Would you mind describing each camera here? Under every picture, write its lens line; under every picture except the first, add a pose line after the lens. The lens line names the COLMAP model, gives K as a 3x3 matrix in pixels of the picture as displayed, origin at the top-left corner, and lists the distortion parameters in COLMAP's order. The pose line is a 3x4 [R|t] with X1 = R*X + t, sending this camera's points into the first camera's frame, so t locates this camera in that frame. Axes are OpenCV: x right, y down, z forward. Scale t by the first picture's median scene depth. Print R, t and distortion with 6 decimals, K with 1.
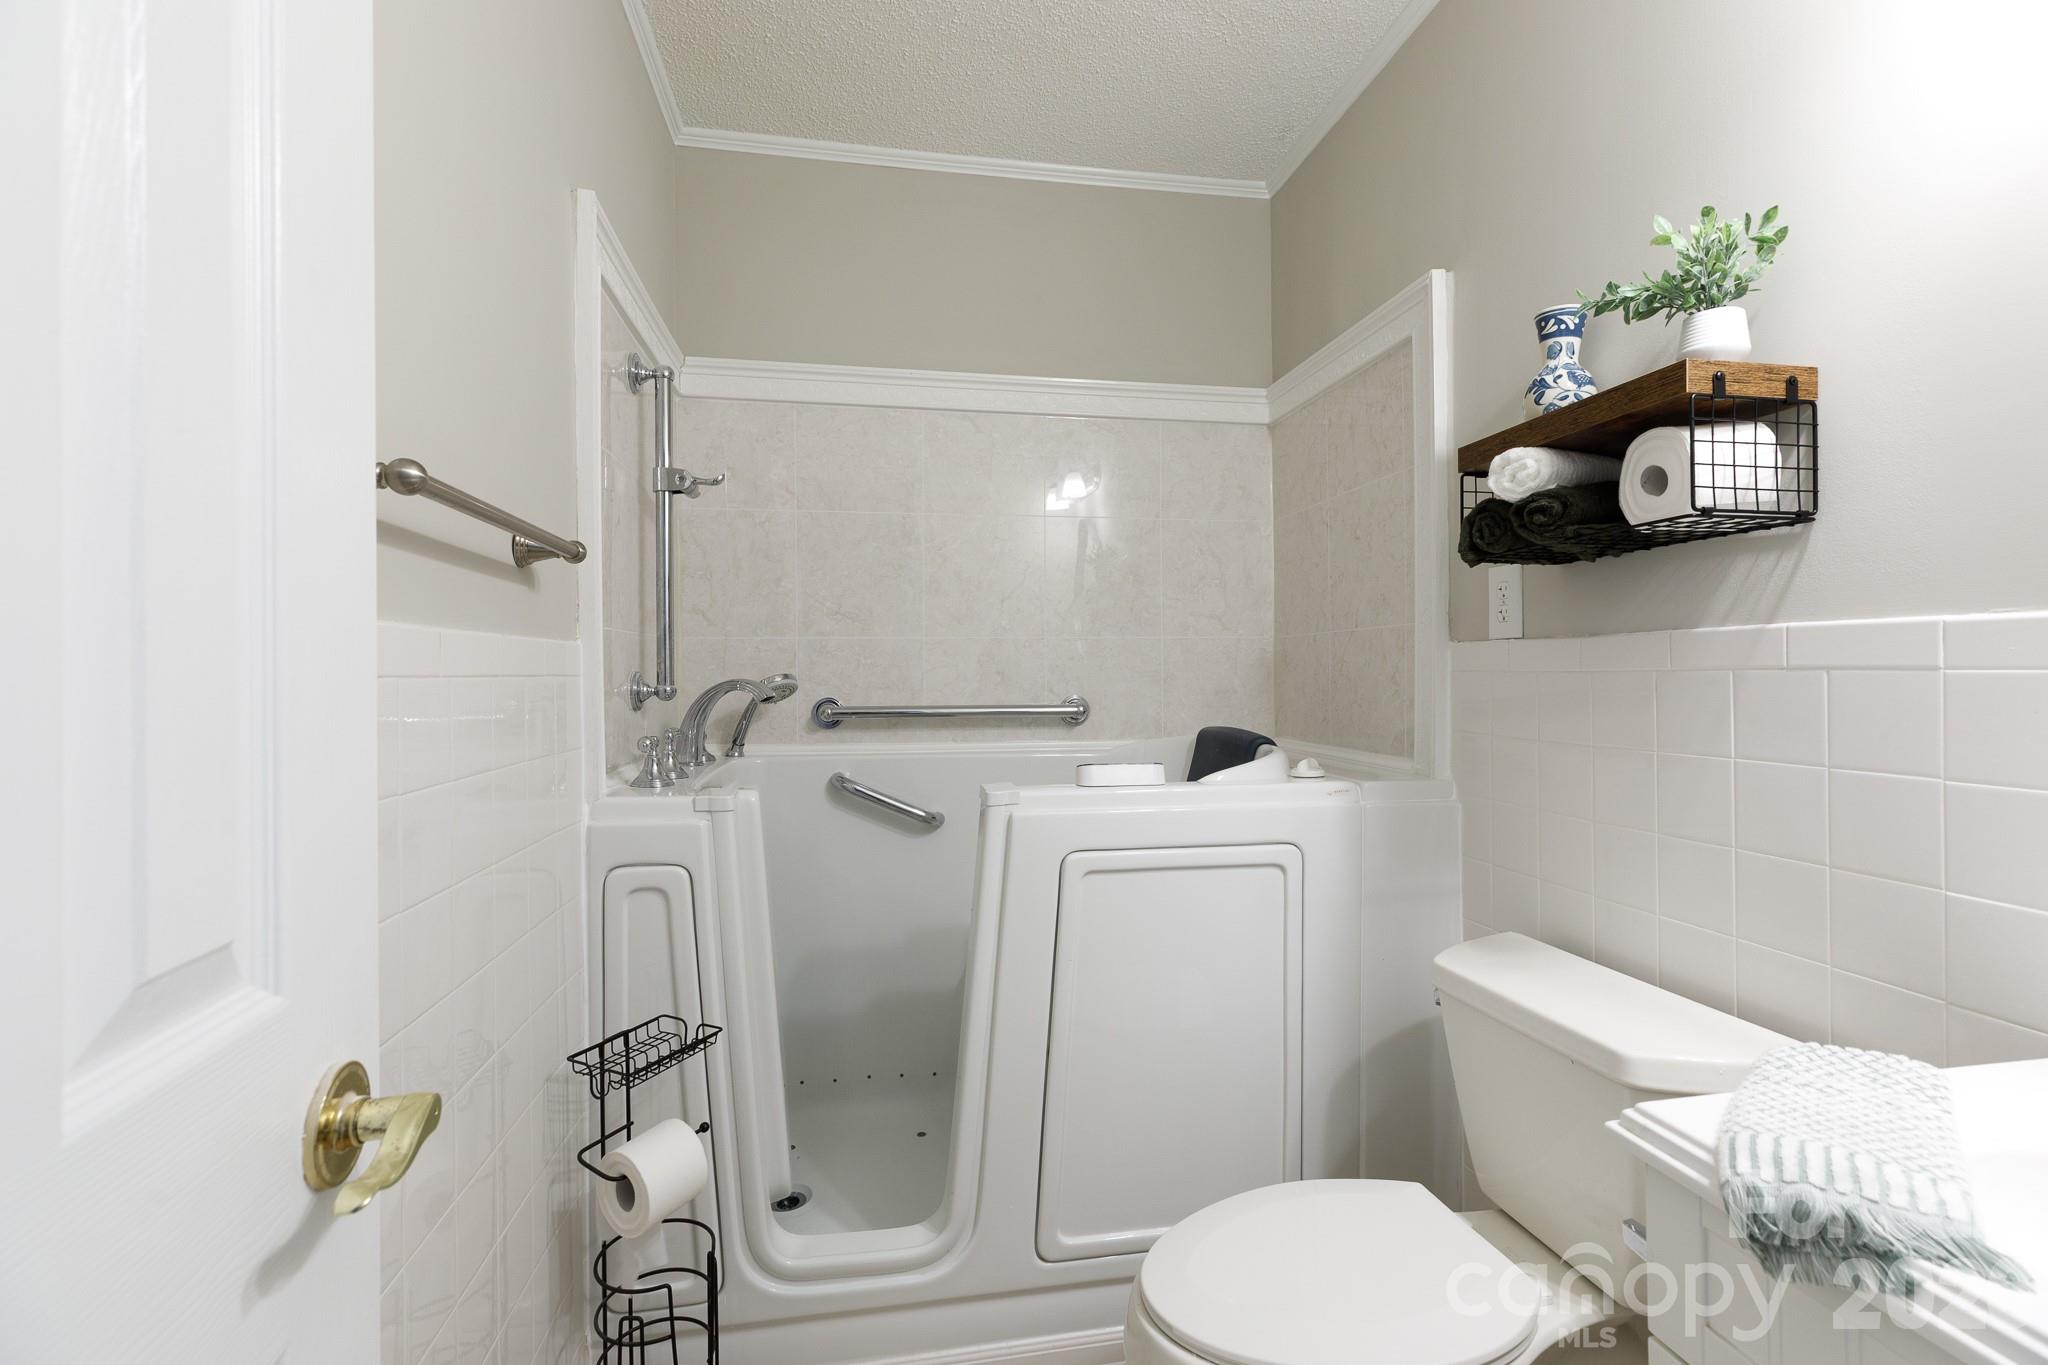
lens RADIAL K [[913.1, 0, 1025.7], [0, 913.1, 666.0], [0, 0, 1]] dist [0.001033, 0.000141]
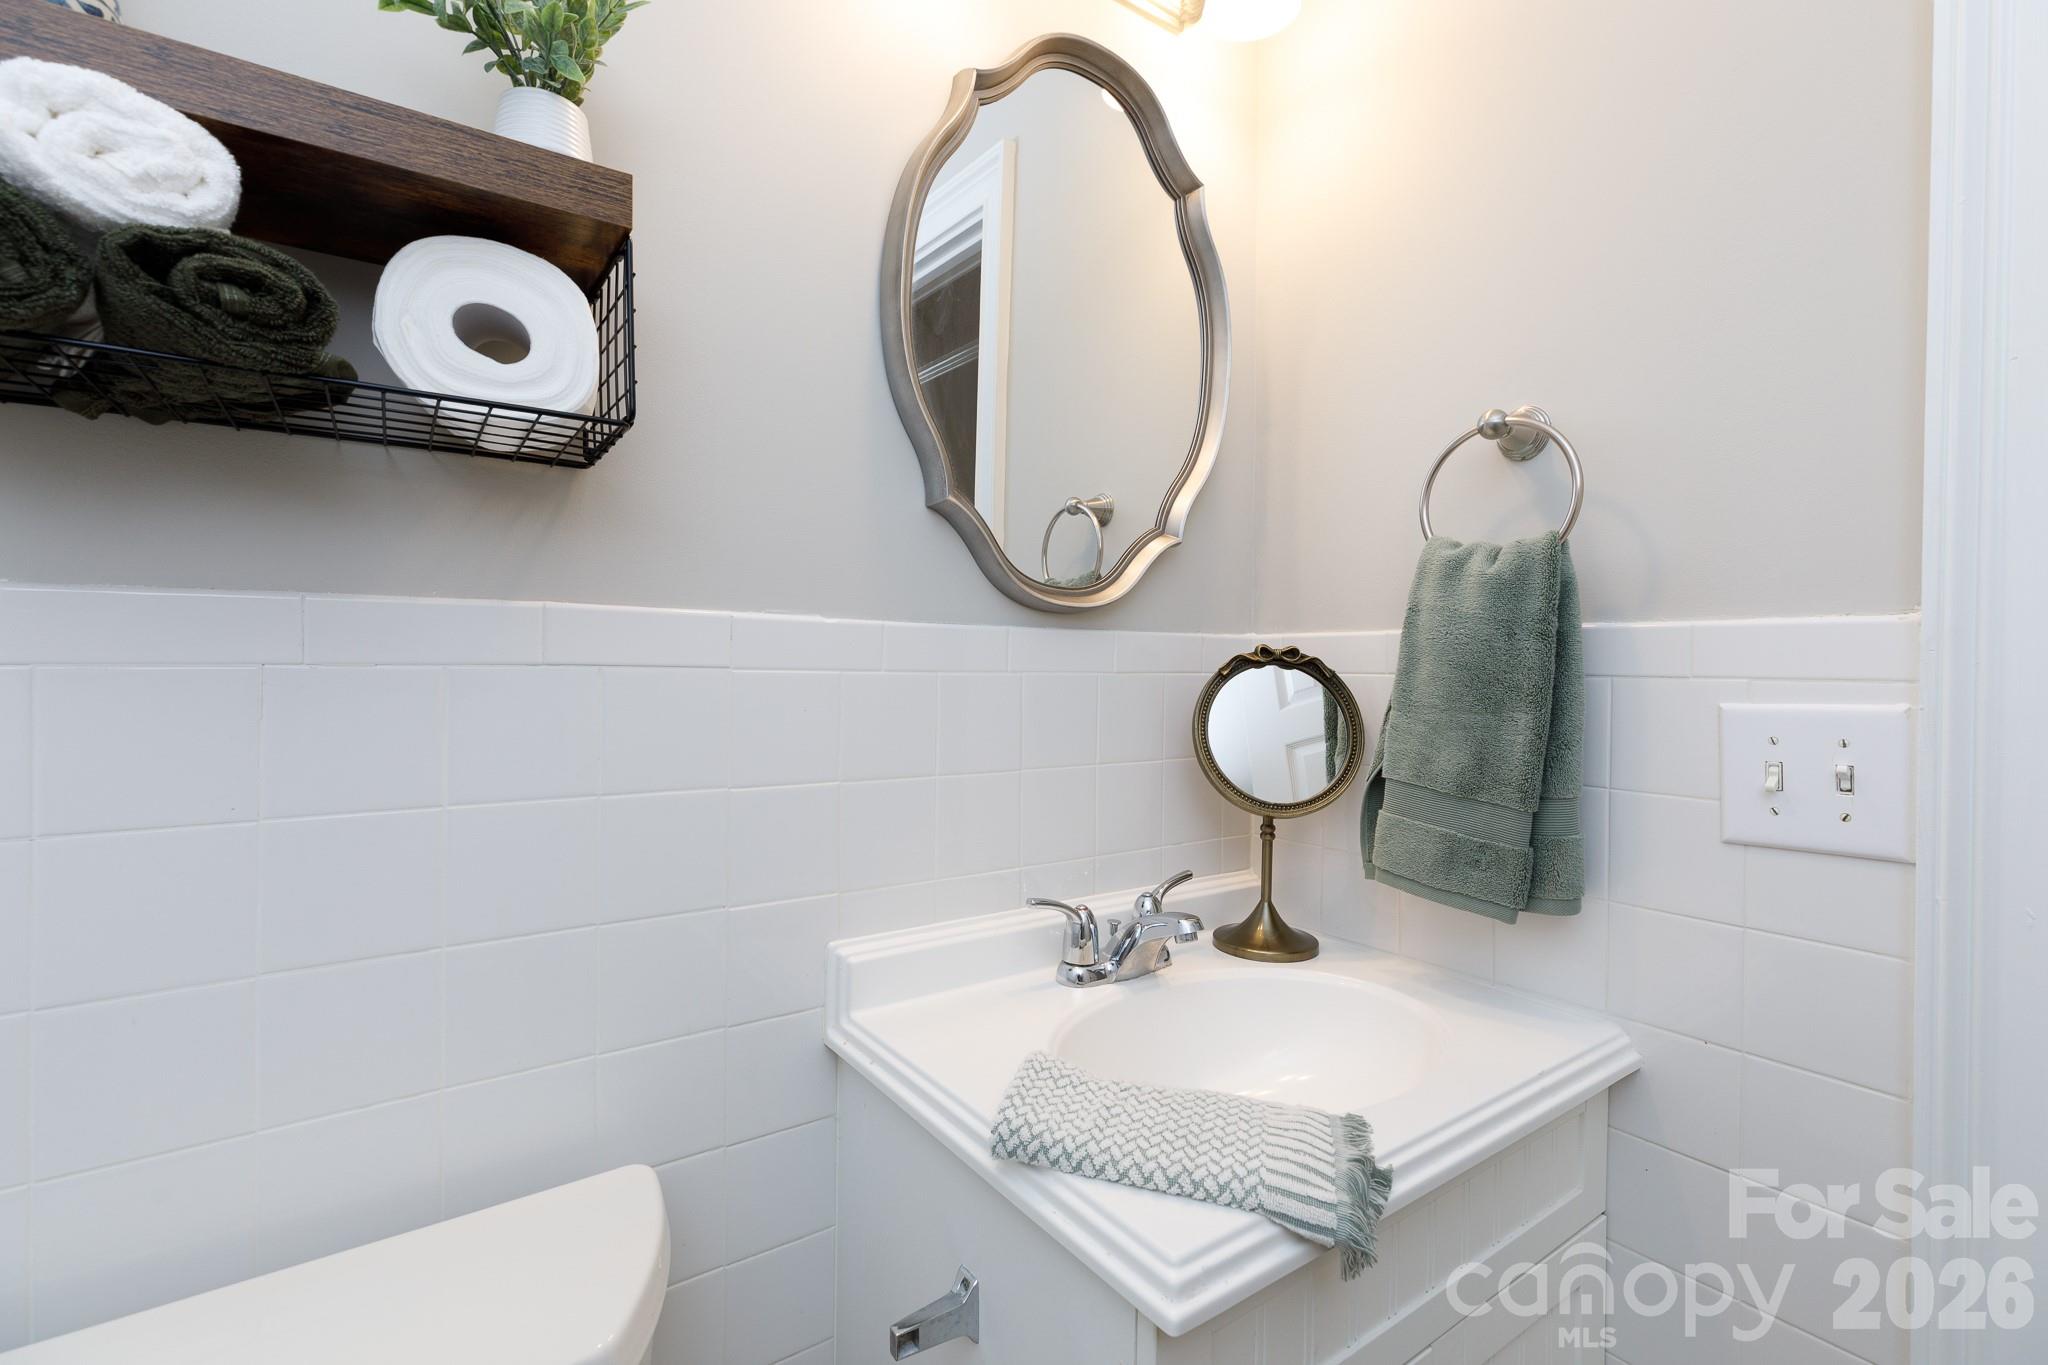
lens RADIAL K [[913.1, 0, 1025.7], [0, 913.1, 666.0], [0, 0, 1]] dist [0.001033, 0.000141]
pose [[-0.430379, -0.000192, 0.902648, 0.027795], [-0.015380, 0.999856, -0.007120, 0.003031], [-0.902517, -0.016947, -0.430320, 0.810940]]
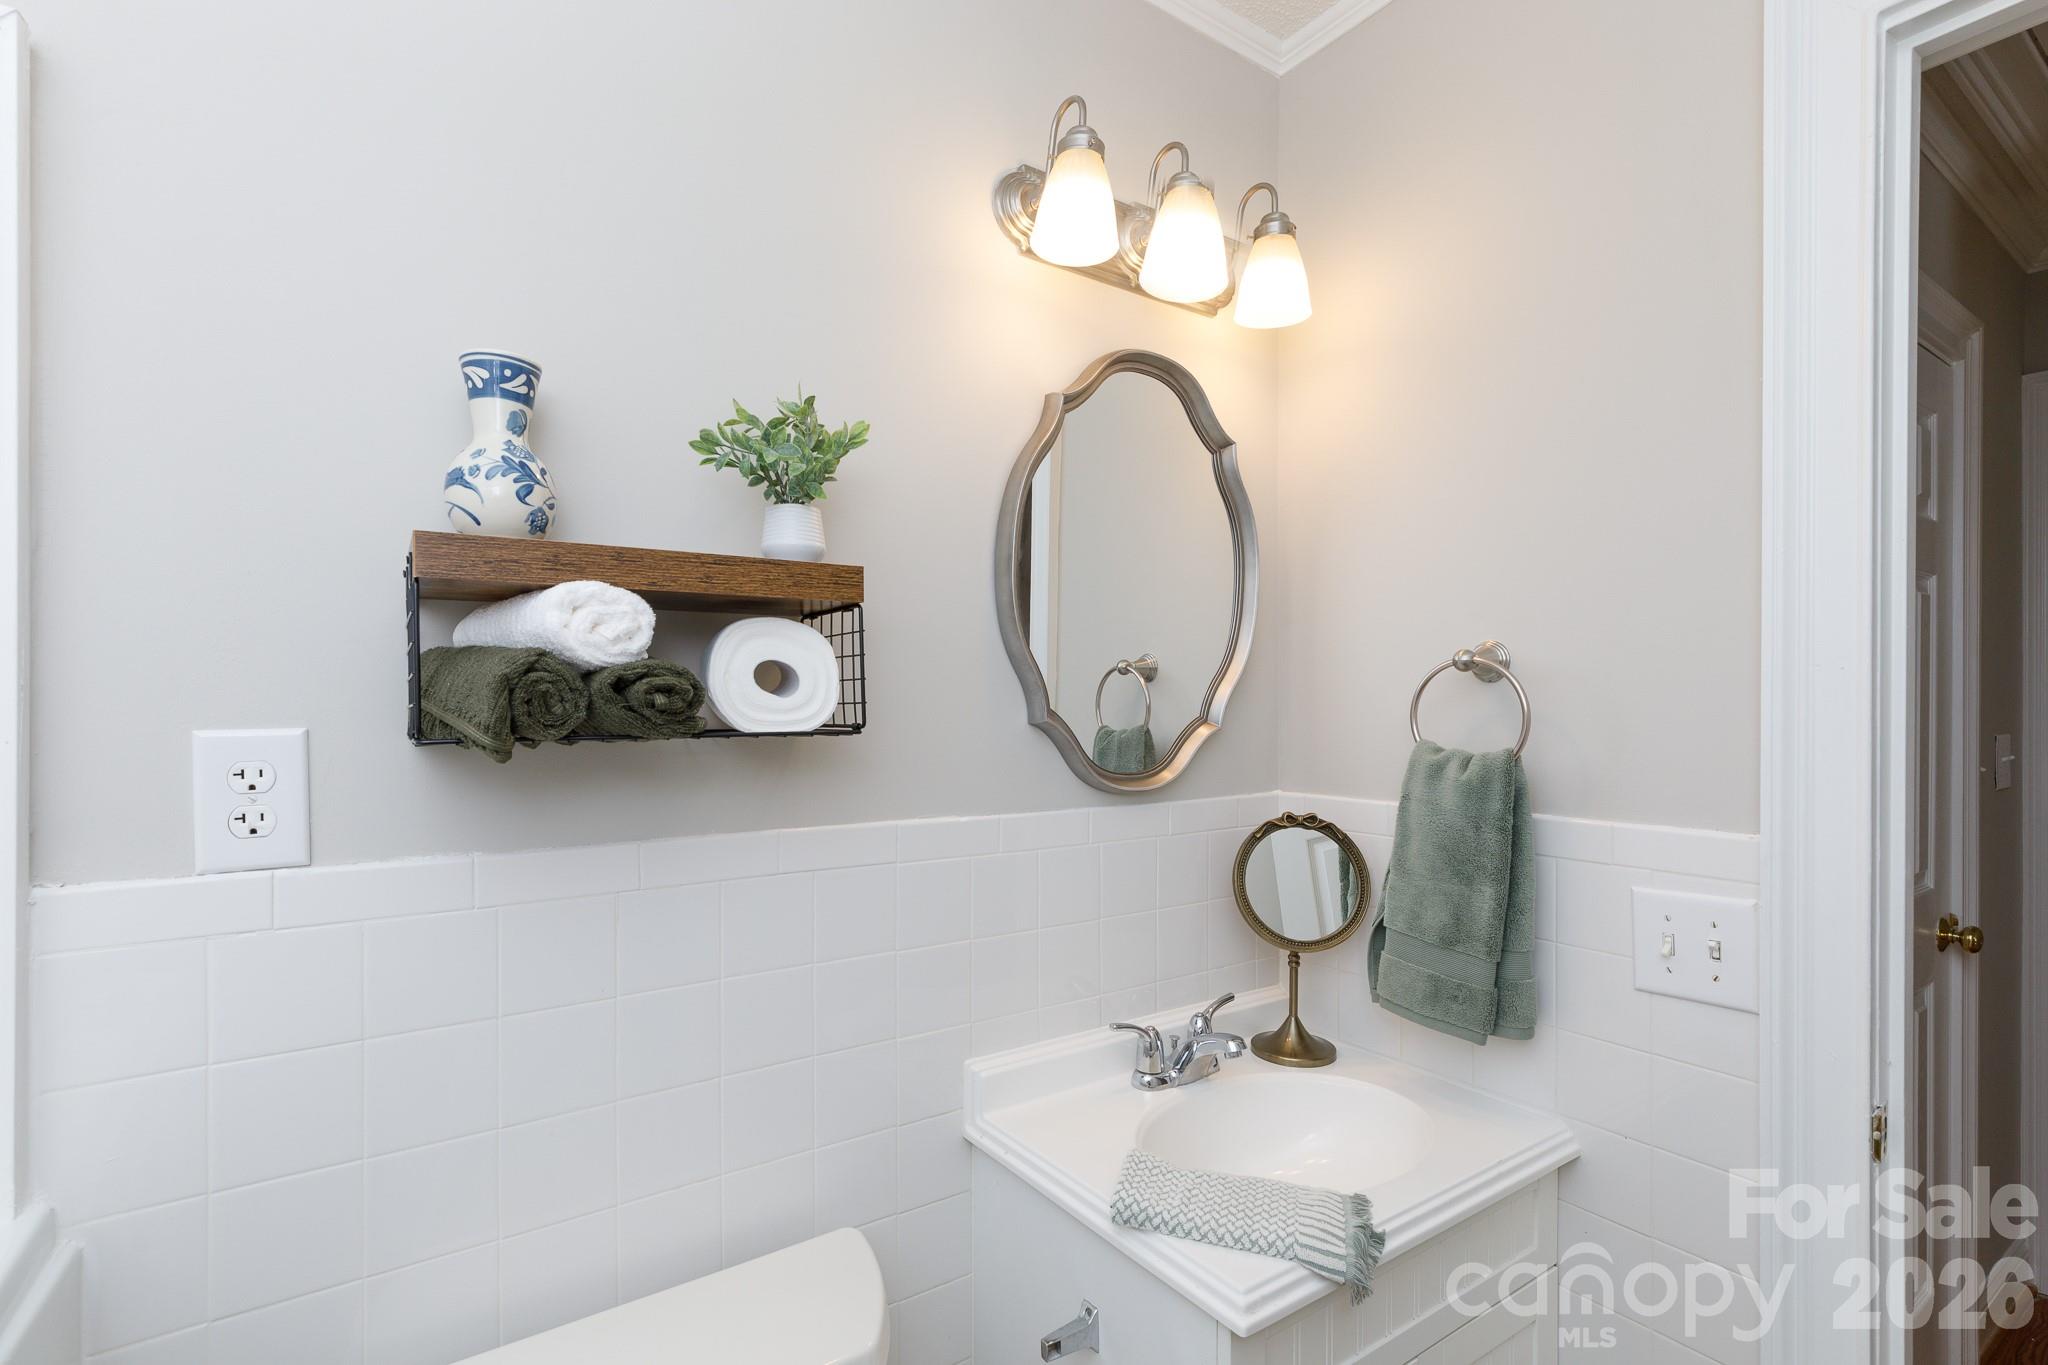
lens RADIAL K [[934.1, 0, 1013.5], [0, 934.1, 709.2], [0, 0, 1]] dist [0.000741, 0.000143]
pose [[-0.408162, 0.006494, 0.912886, -0.177892], [-0.003585, 0.999956, -0.008716, -0.144151], [-0.912902, -0.006830, -0.408121, 0.995869]]
